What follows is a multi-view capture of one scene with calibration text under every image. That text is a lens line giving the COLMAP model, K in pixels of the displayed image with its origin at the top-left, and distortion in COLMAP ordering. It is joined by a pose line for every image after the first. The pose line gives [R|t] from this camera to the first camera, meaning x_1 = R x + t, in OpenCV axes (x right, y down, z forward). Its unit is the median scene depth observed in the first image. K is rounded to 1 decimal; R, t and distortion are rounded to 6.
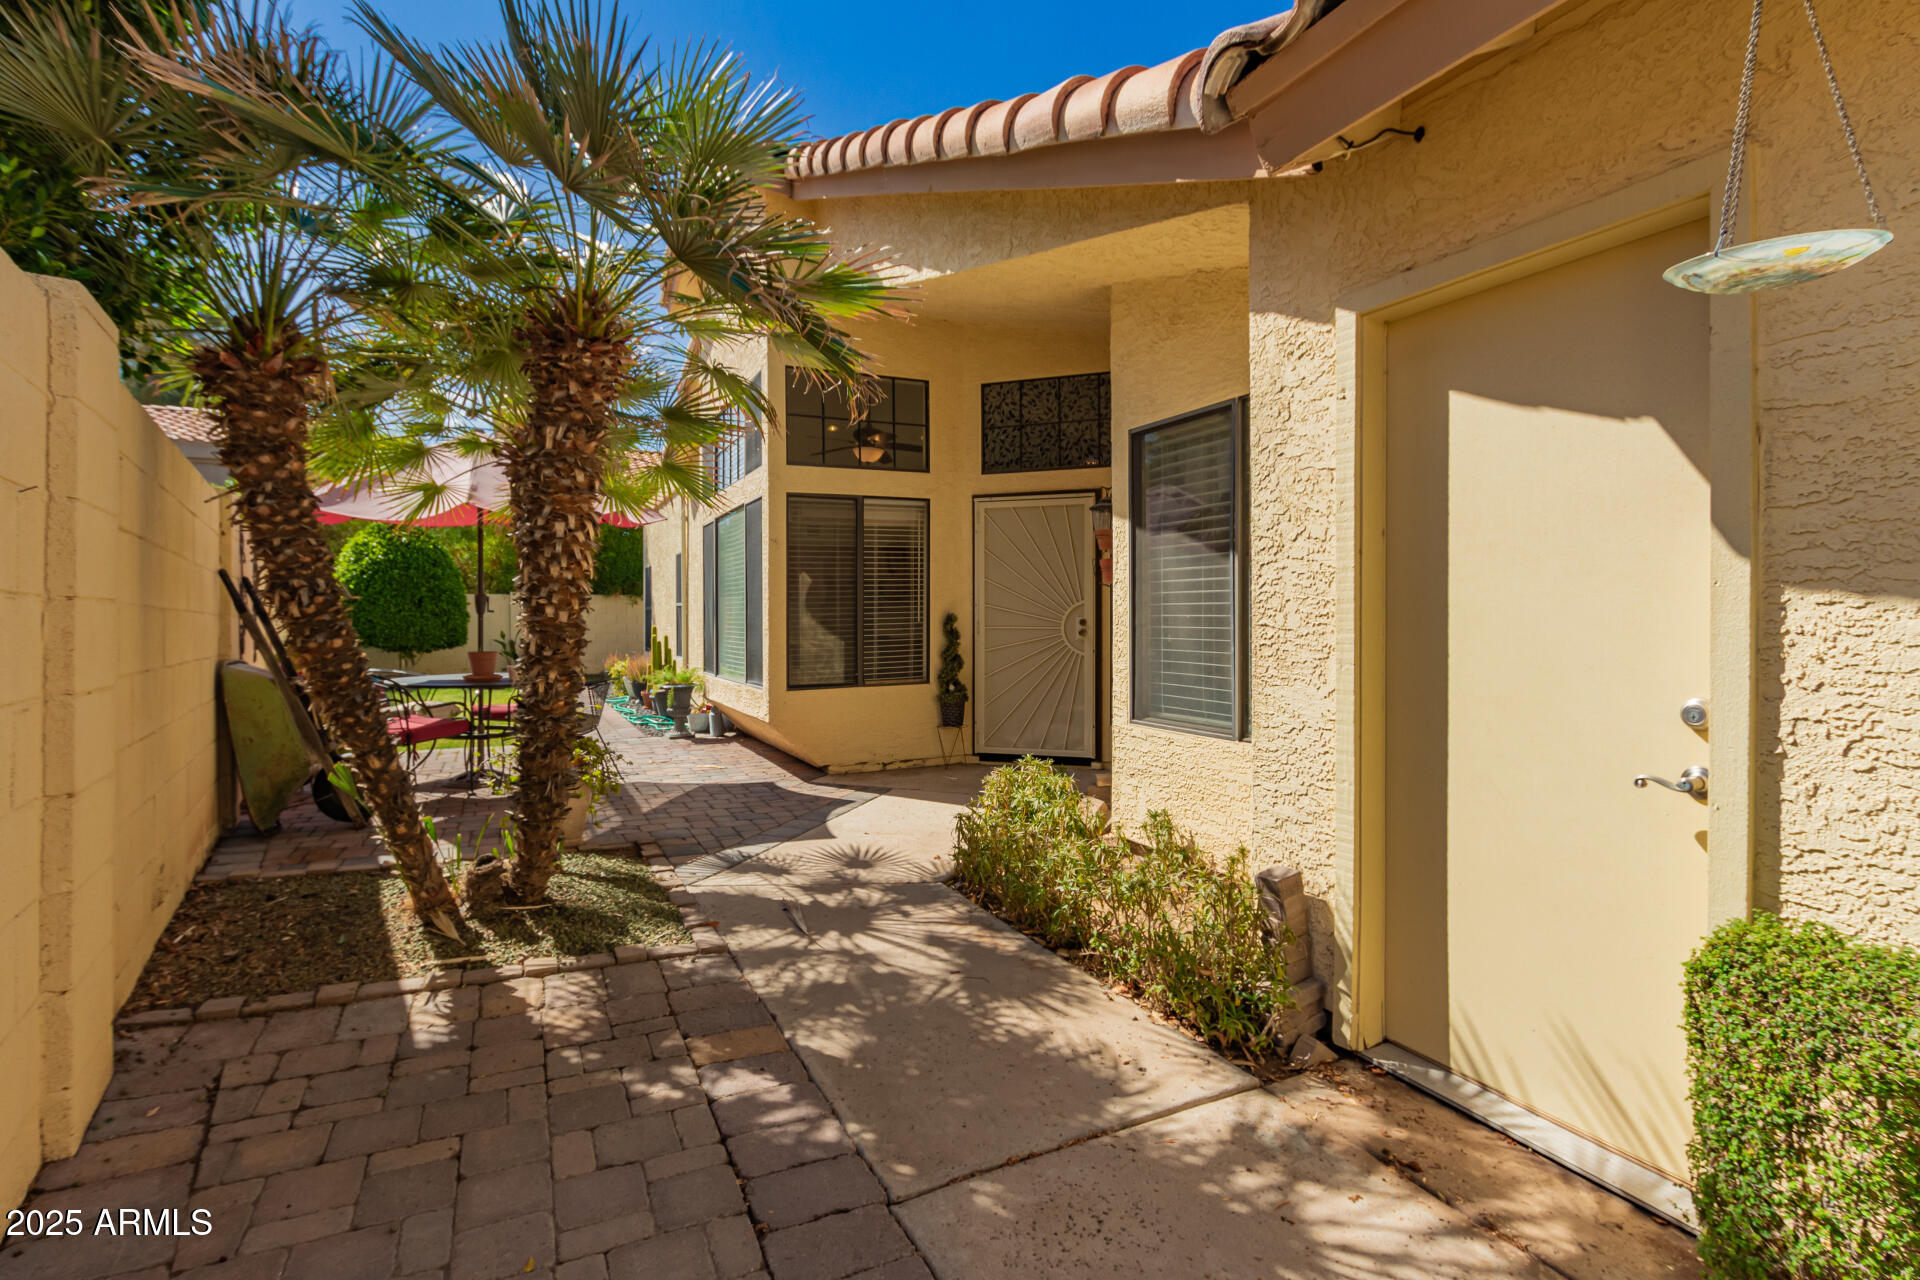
lens RADIAL K [[886.4, 0, 969.1], [0, 886.4, 626.4], [0, 0, 1]] dist [0.014628, -0.006355]
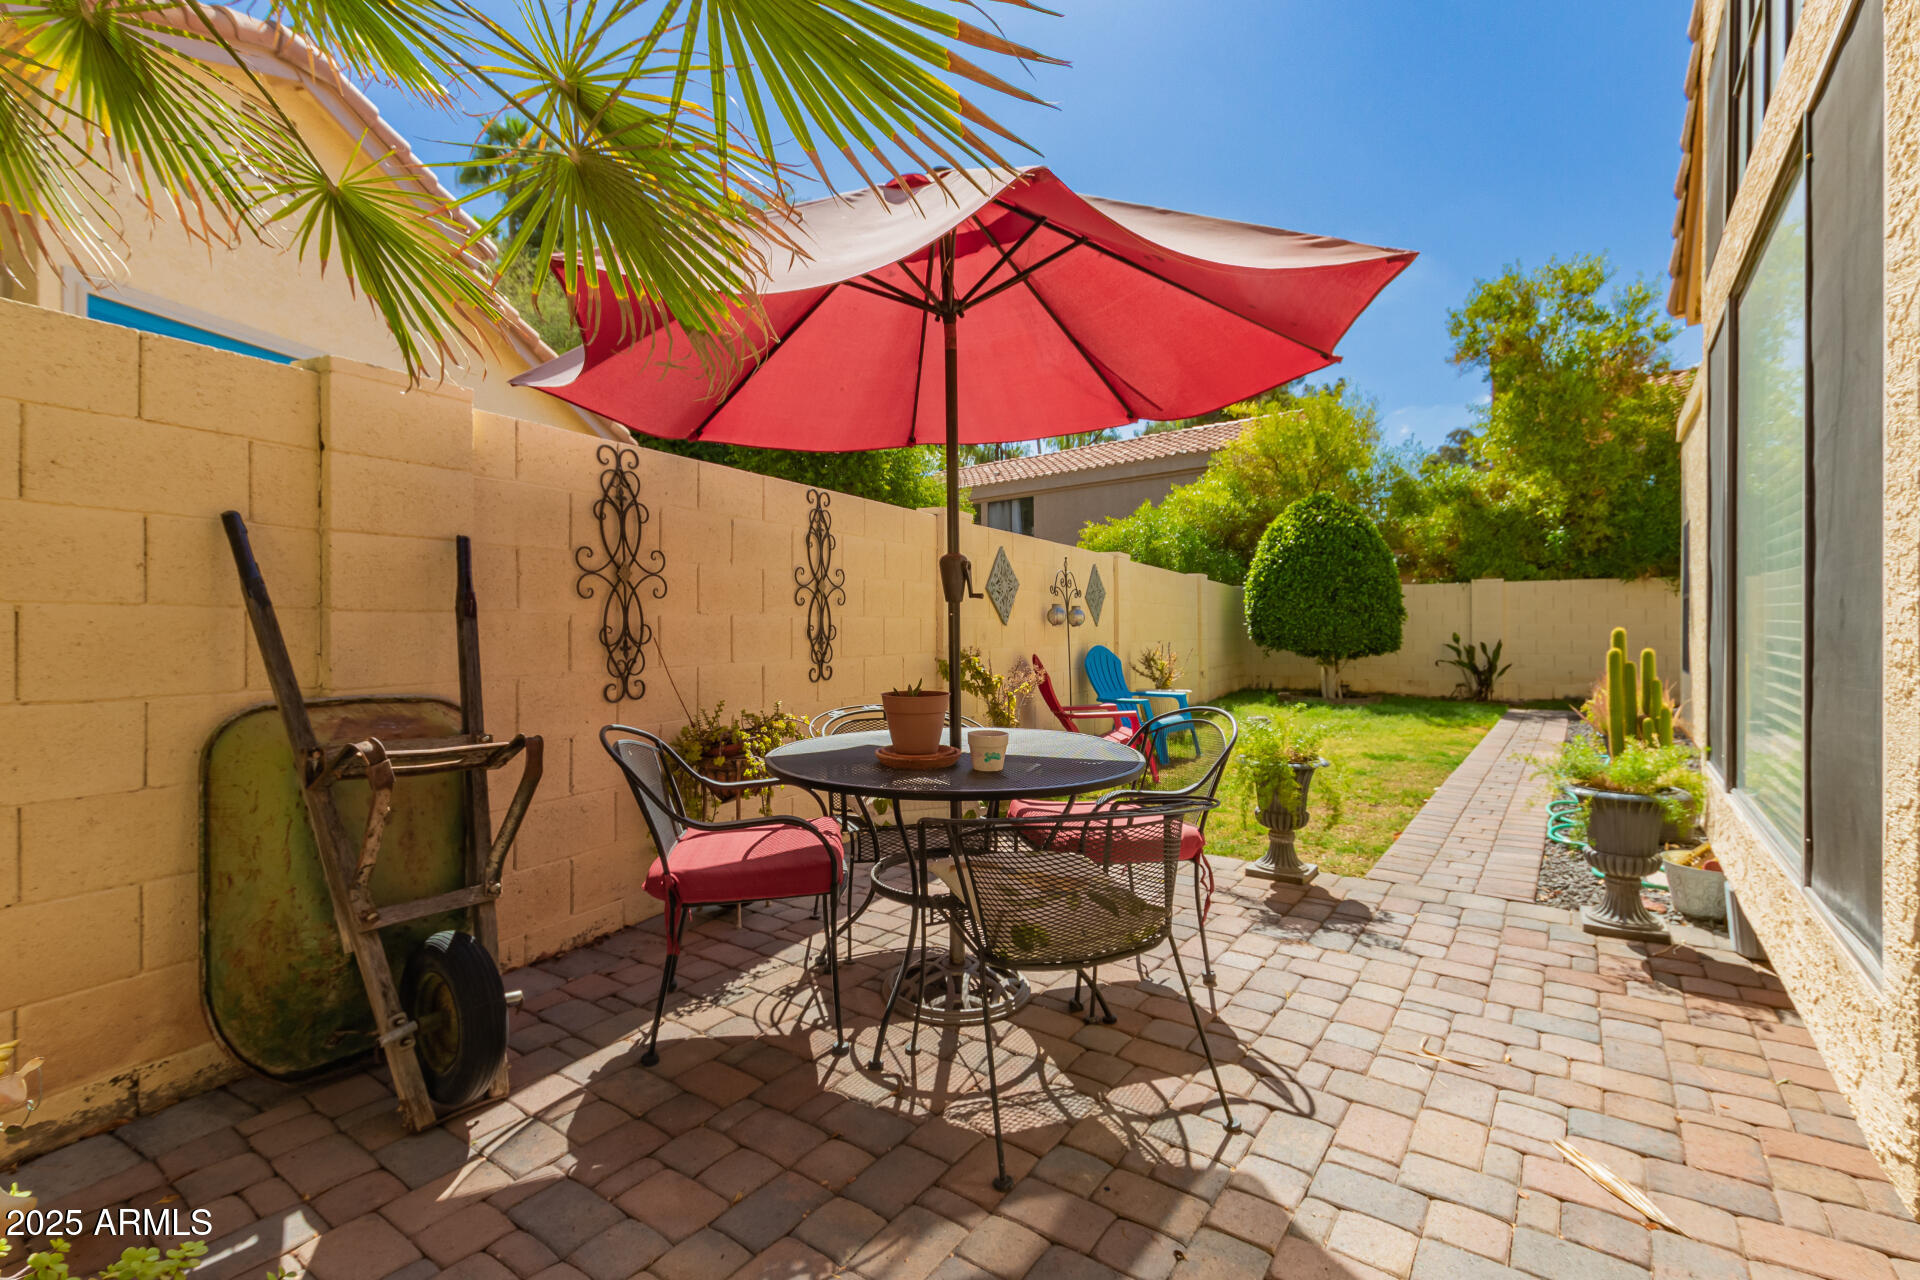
lens RADIAL K [[886.4, 0, 969.1], [0, 886.4, 626.4], [0, 0, 1]] dist [0.014628, -0.006355]
pose [[0.468673, 0.008912, -0.883327, -0.071297], [-0.005988, 0.999958, 0.006912, -0.003411], [0.883351, 0.002050, 0.468707, 0.344402]]
